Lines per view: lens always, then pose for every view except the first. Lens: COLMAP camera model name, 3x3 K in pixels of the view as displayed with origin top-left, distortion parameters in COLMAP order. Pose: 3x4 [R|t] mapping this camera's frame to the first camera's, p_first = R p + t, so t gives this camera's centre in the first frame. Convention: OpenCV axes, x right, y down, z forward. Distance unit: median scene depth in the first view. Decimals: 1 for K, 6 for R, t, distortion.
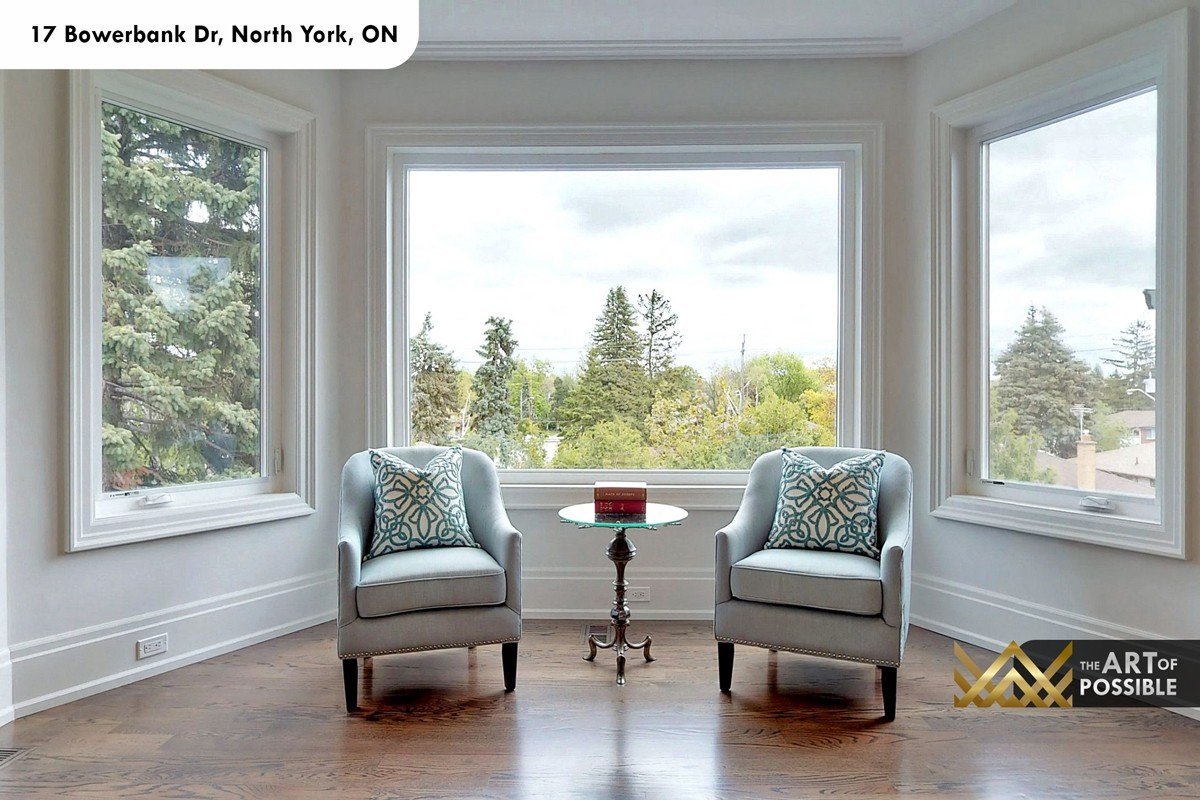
lens RADIAL K [[746.2, 0, 600.0], [0, 746.2, 400.0], [0, 0, 1]] dist [0.000394, -0.000973]
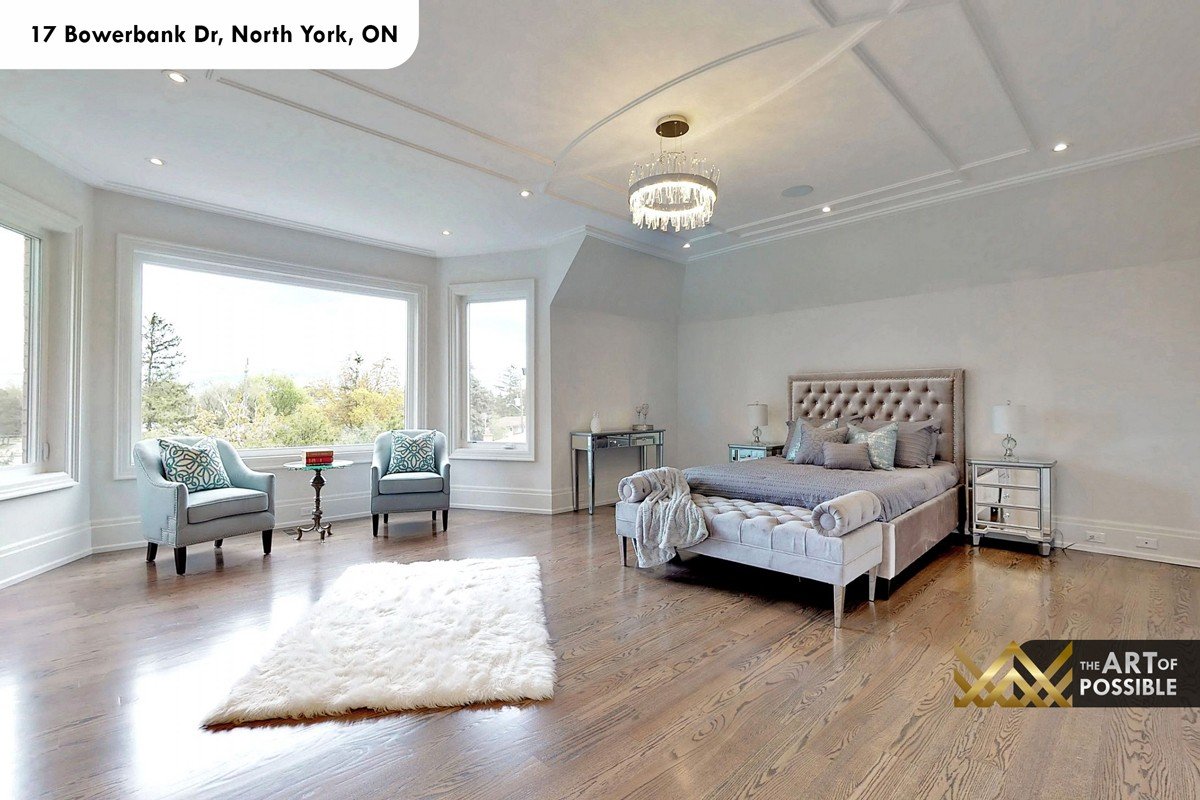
lens RADIAL K [[548.4, 0, 600.0], [0, 548.4, 400.0], [0, 0, 1]] dist [-0.000146, -0.000049]
pose [[0.706612, 0.008762, 0.707547, -0.487424], [0.005752, 0.999819, -0.018126, 0.007408], [-0.707577, 0.016878, 0.706434, -0.615195]]
